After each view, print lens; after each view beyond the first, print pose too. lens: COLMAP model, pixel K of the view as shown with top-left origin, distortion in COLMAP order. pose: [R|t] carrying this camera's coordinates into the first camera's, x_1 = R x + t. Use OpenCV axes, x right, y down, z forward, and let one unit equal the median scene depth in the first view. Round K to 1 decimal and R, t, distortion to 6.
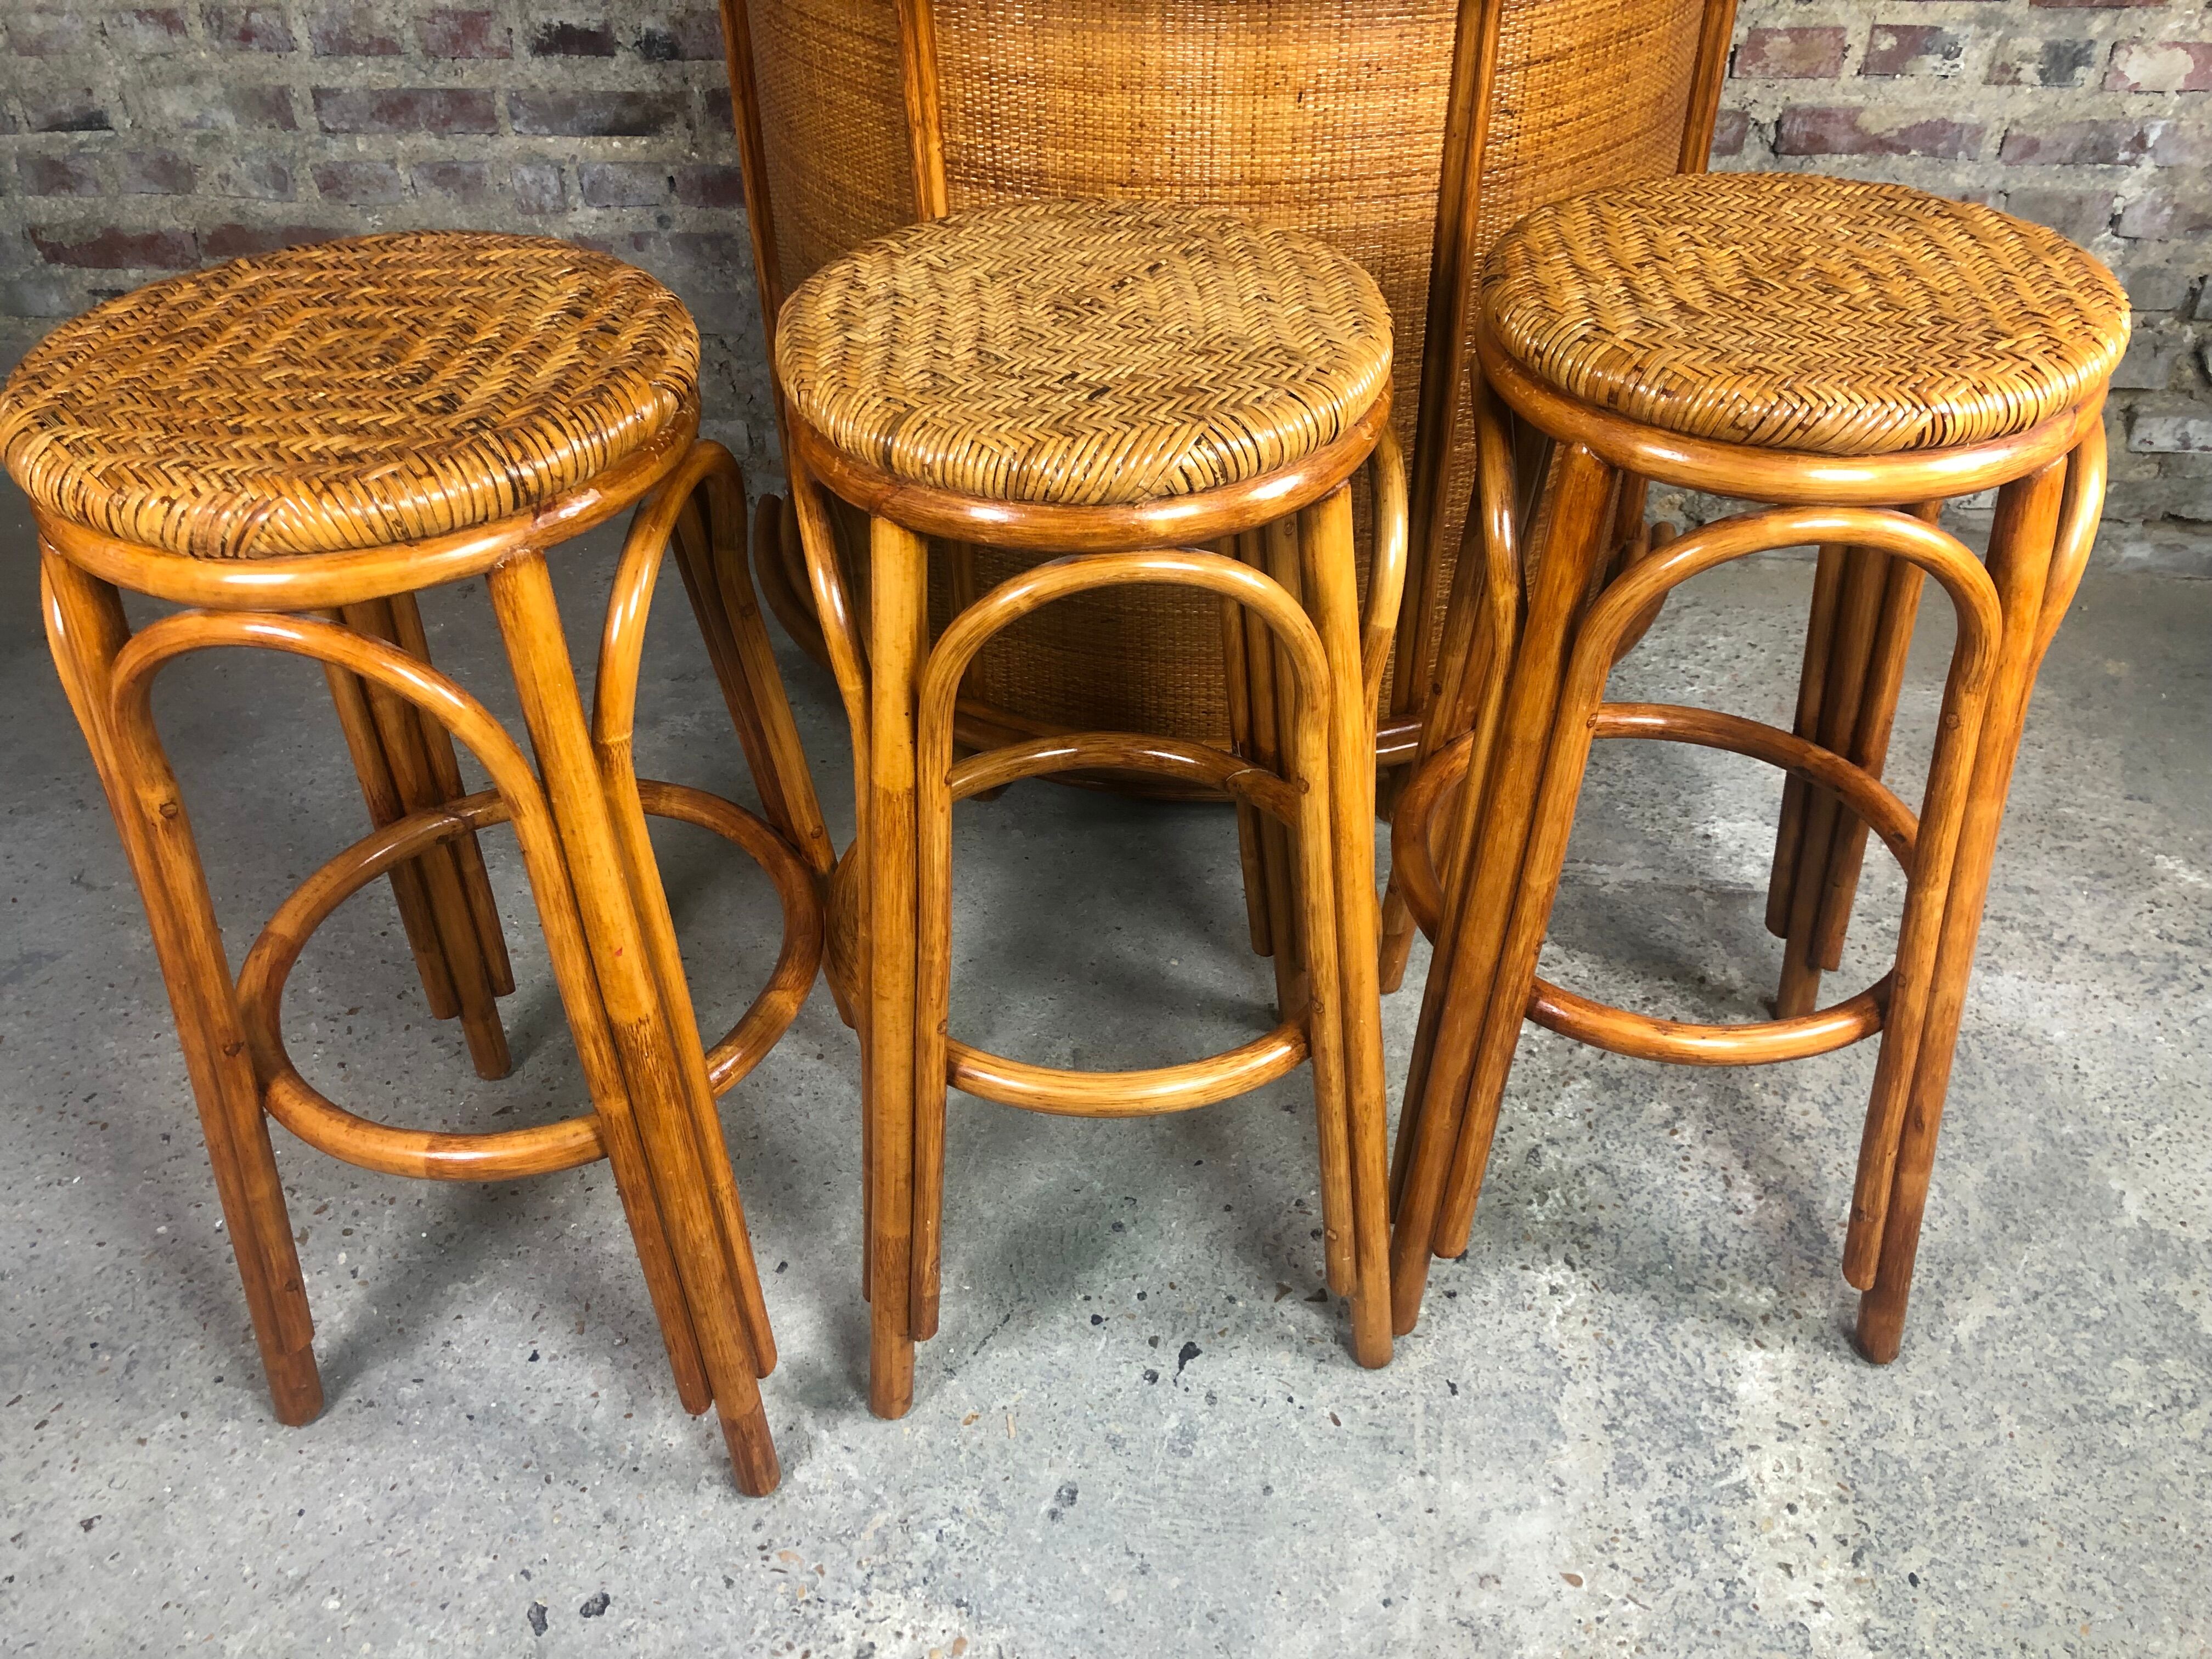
lens RADIAL K [[1820.0, 0, 1108.5], [0, 1820.0, 809.3], [0, 0, 1]] dist [-0.021581, 0.071782]
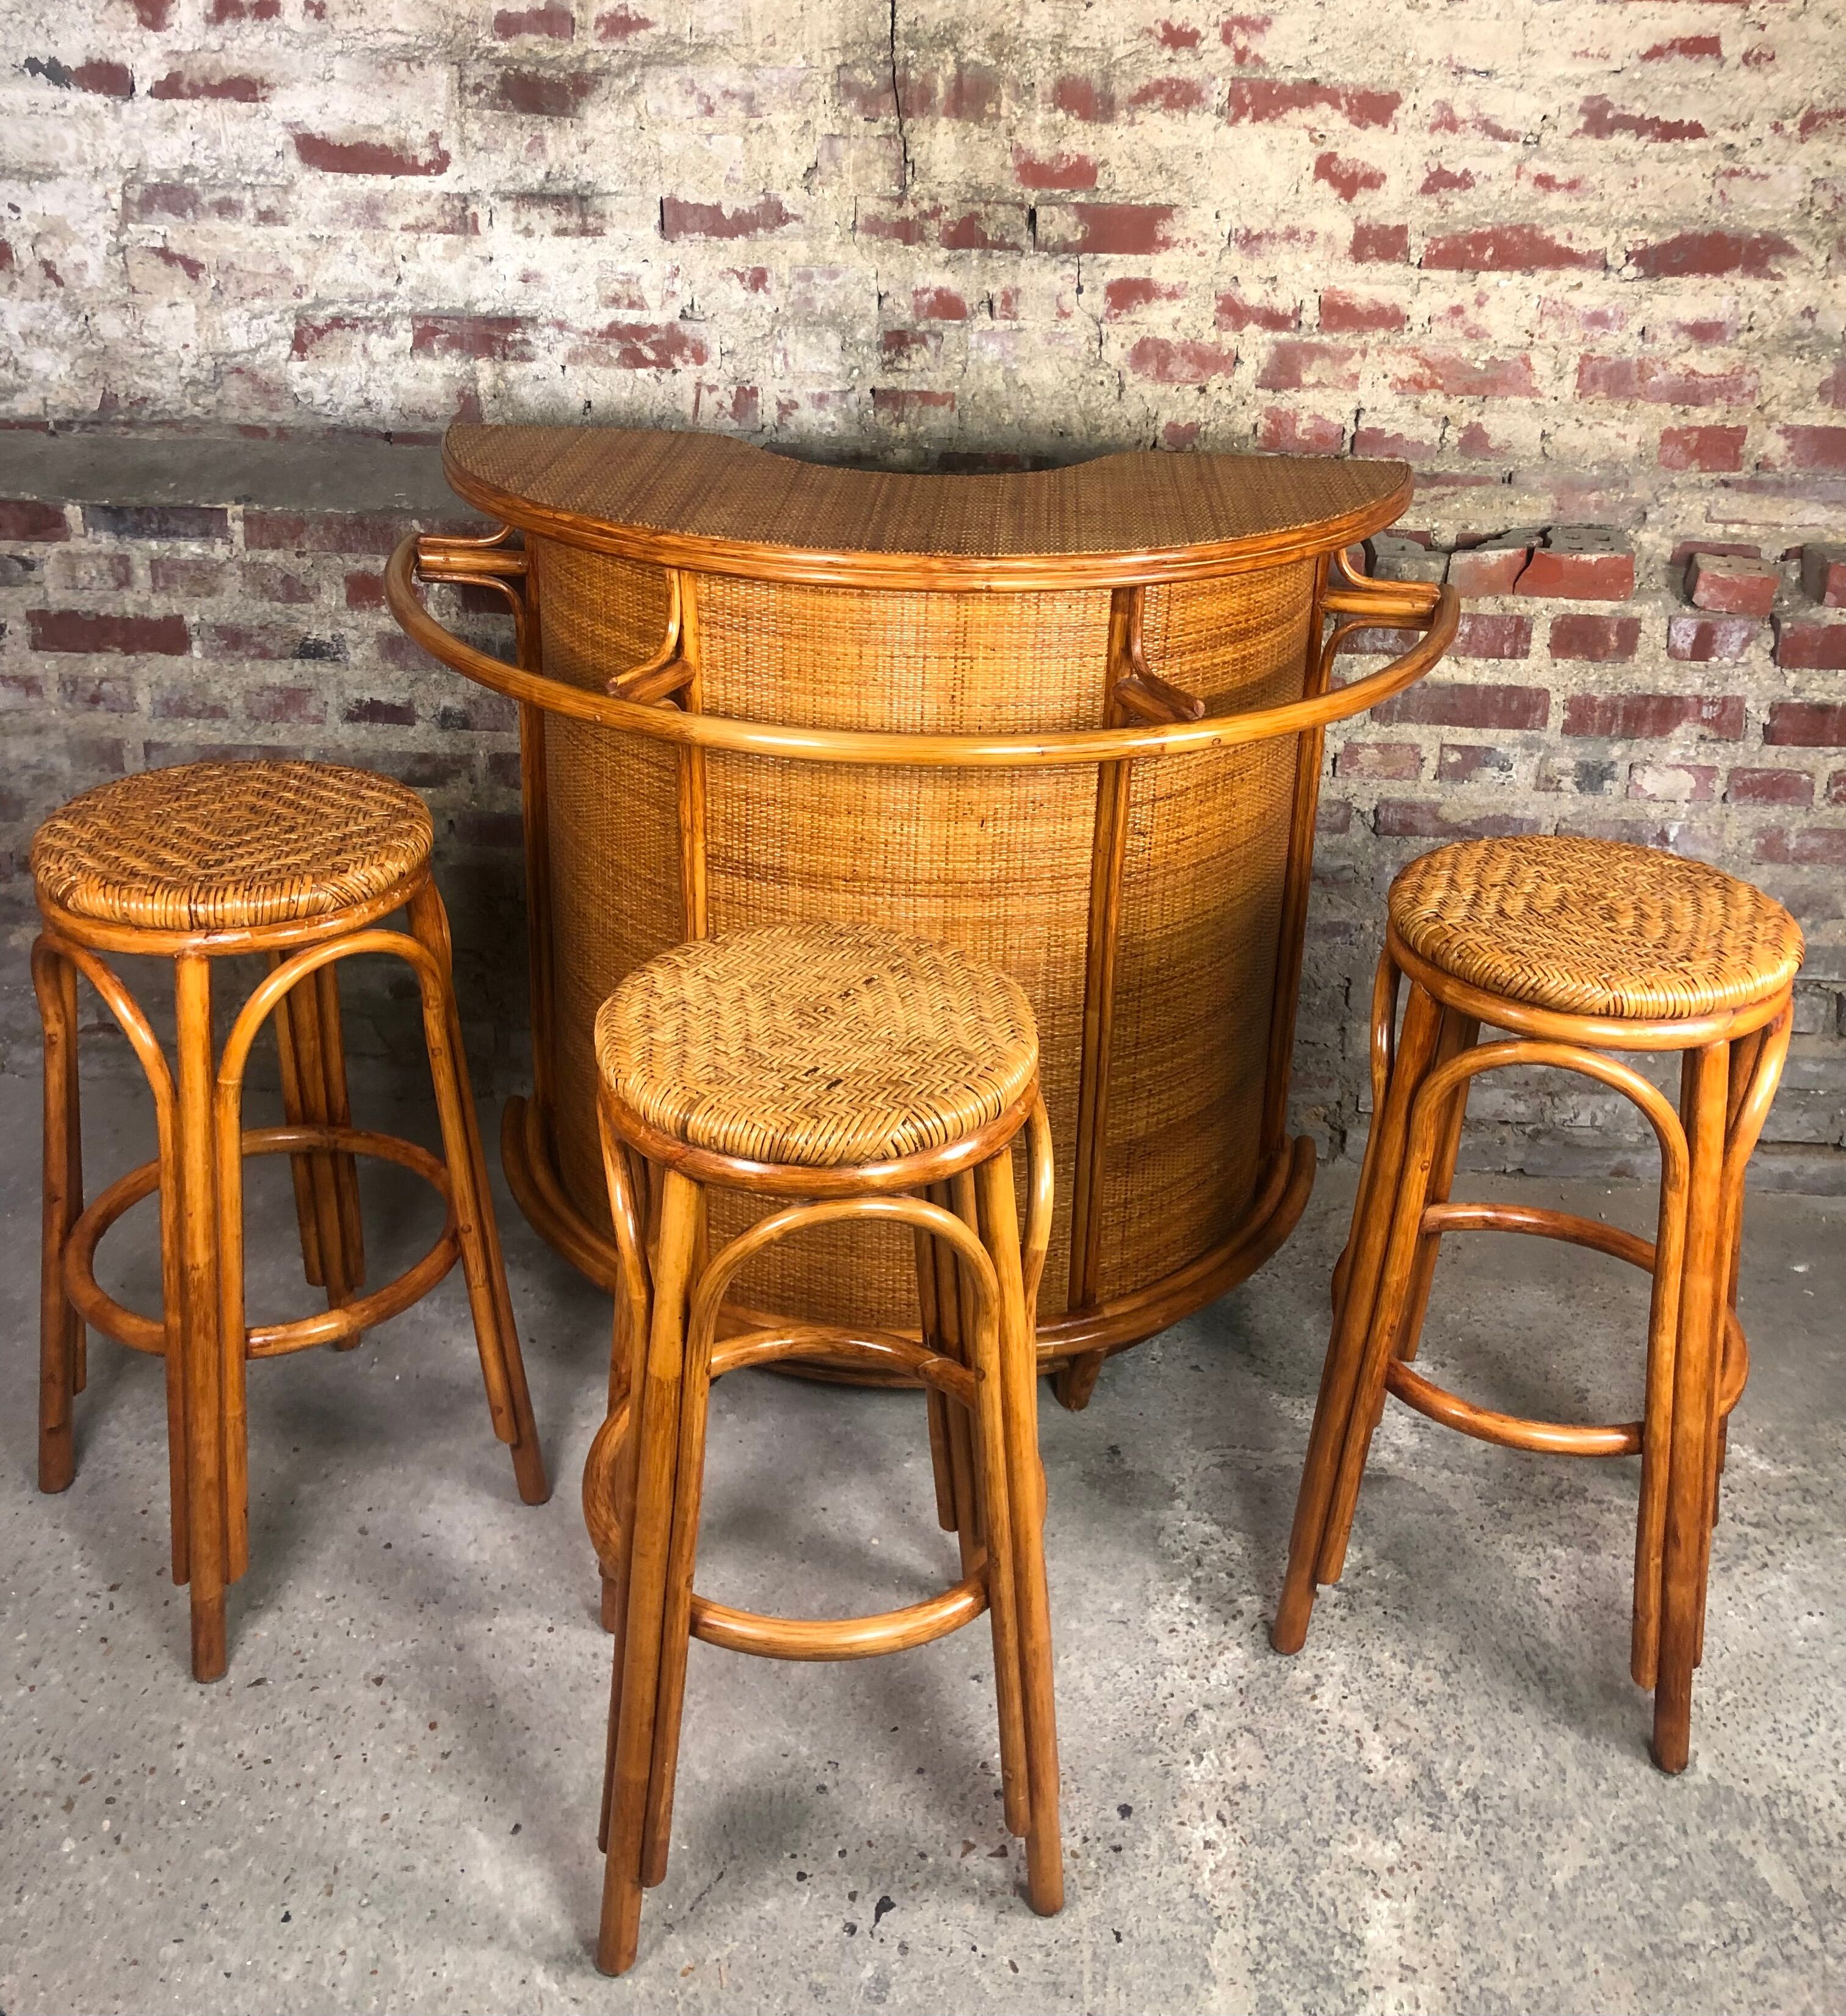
lens RADIAL K [[2000.1, 0, 931.5], [0, 2000.1, 768.2], [0, 0, 1]] dist [0.099886, -0.216967]
pose [[0.997688, 0.027351, 0.062220, -0.021750], [-0.007481, 0.954084, -0.299447, 0.004522], [-0.067554, 0.298289, 0.952082, -0.368667]]
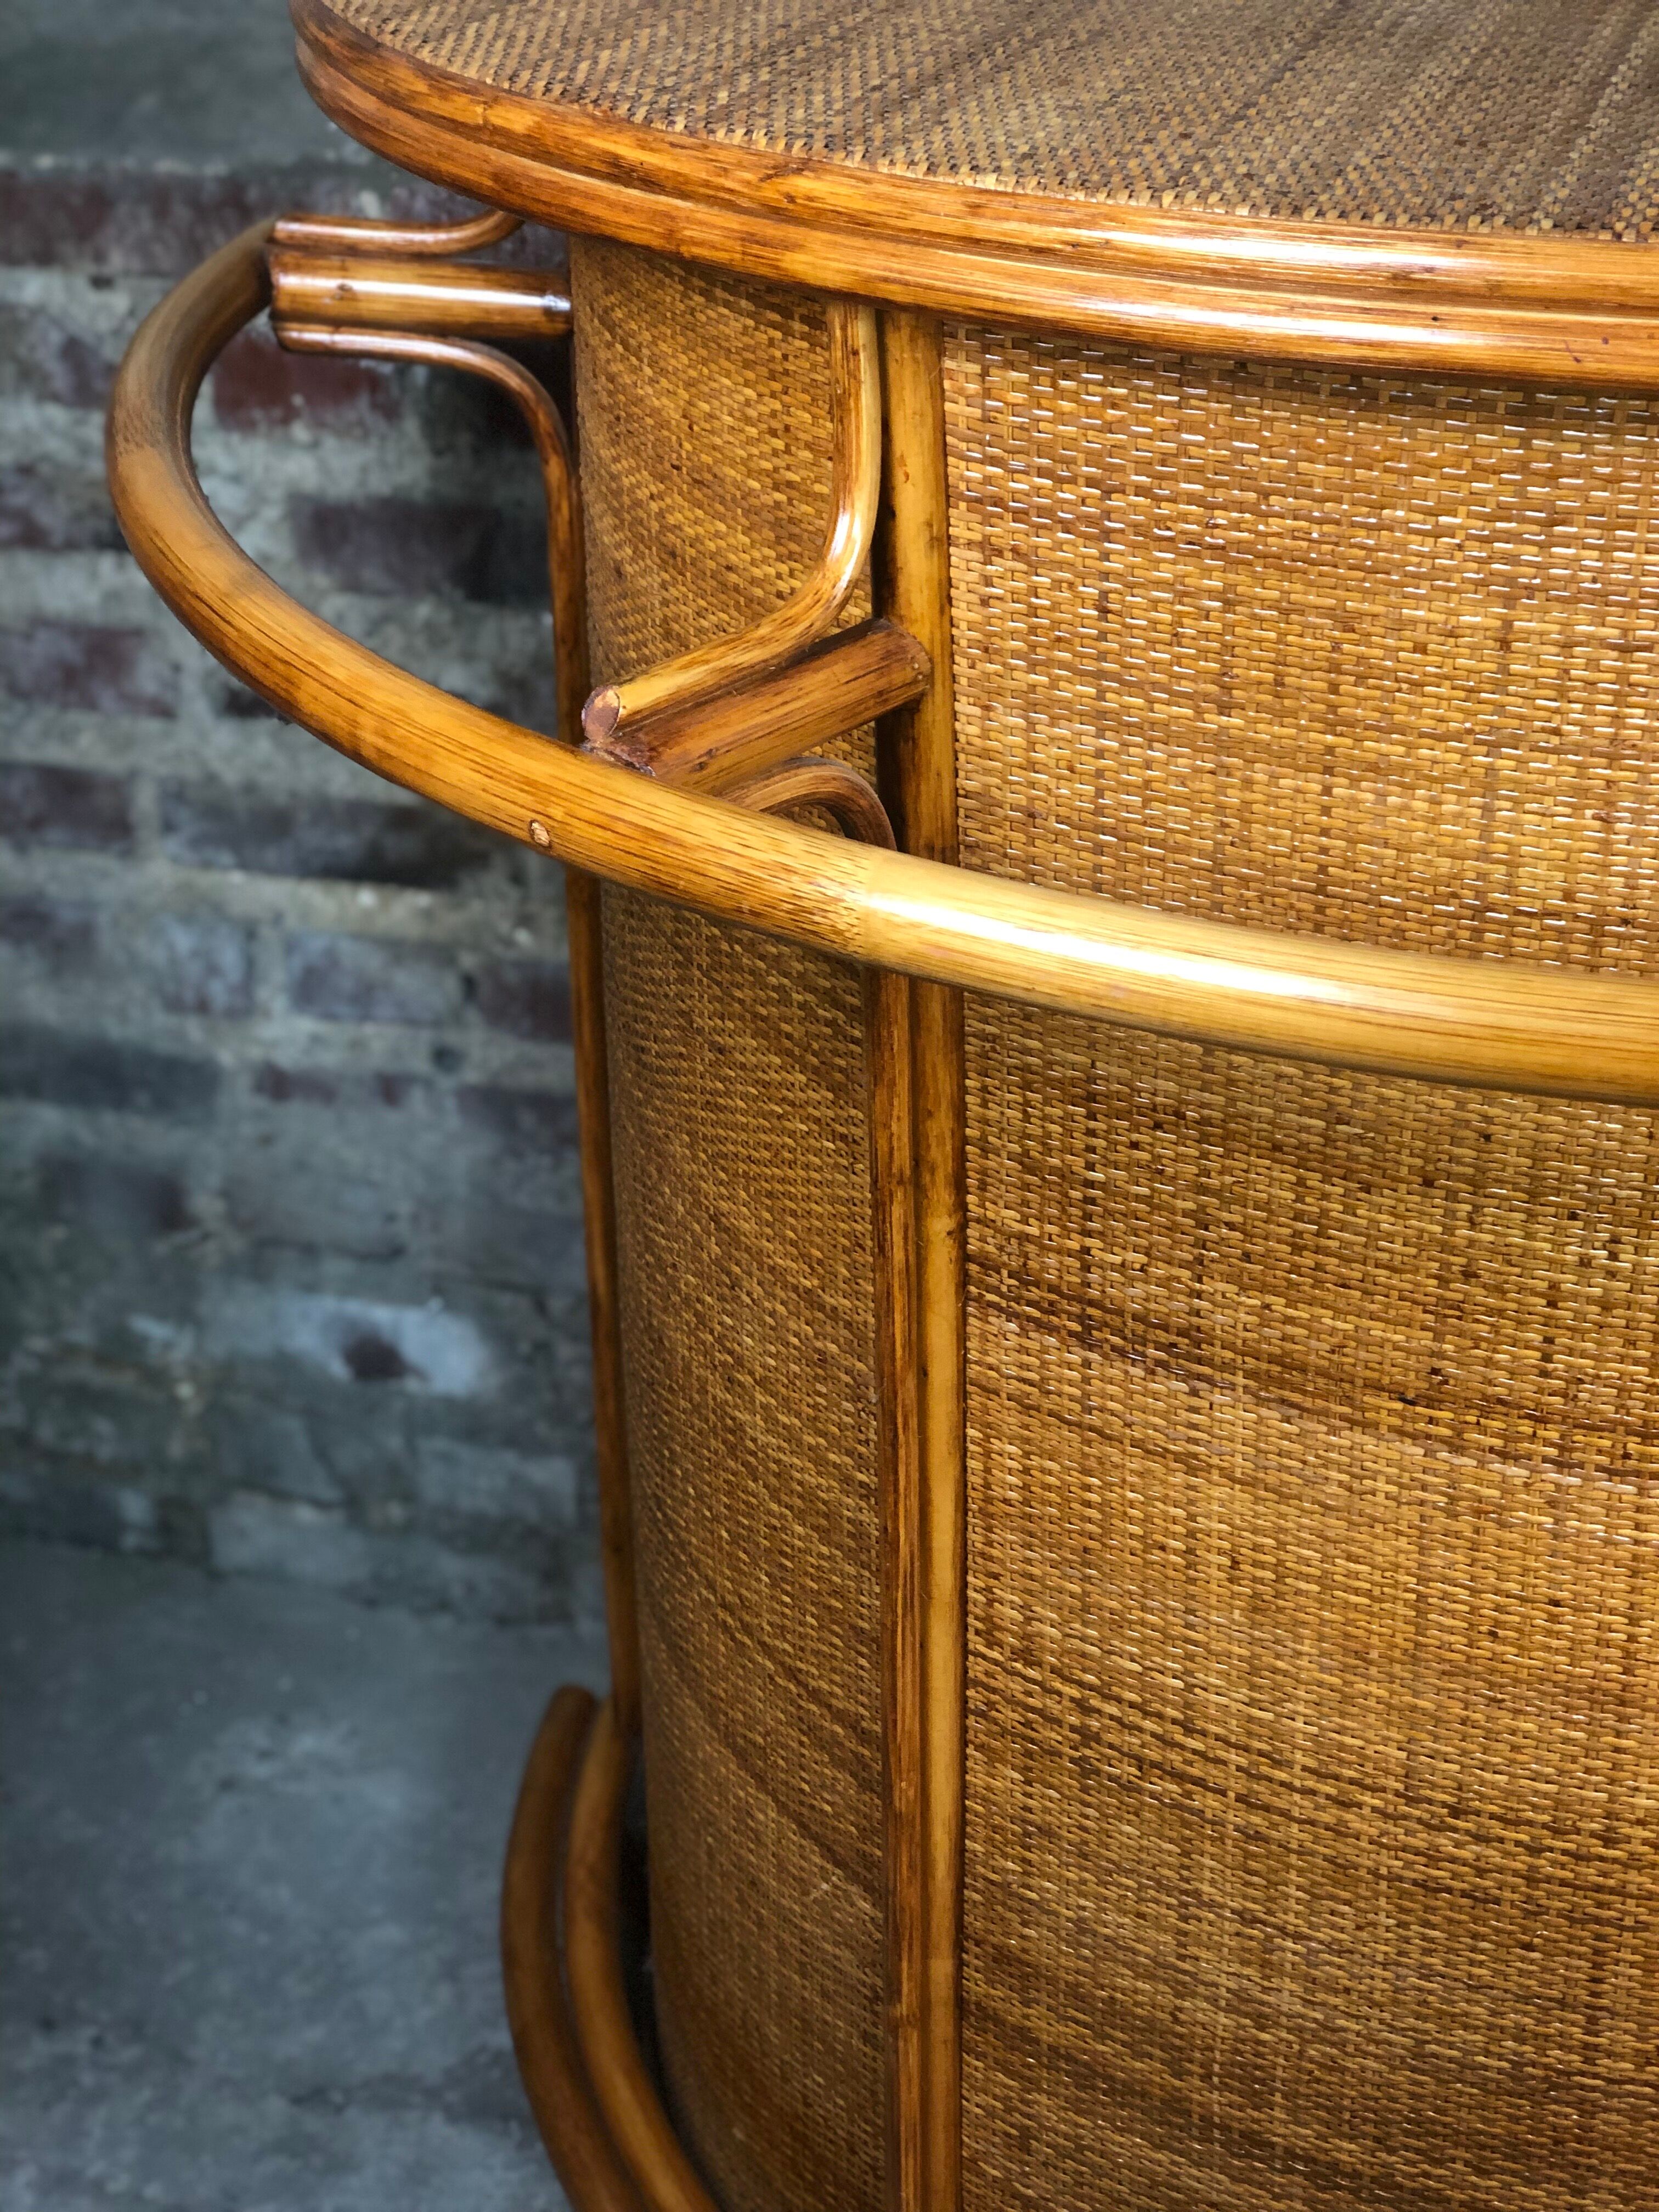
lens RADIAL K [[3256.9, 0, 834.1], [0, 3256.9, 1112.0], [0, 0, 1]] dist [0.026089, 0.510344]
pose [[0.979082, 0.096142, -0.179320, 0.007063], [-0.126545, 0.977861, -0.166653, -0.266673], [0.159327, 0.185859, 0.969573, 0.299690]]
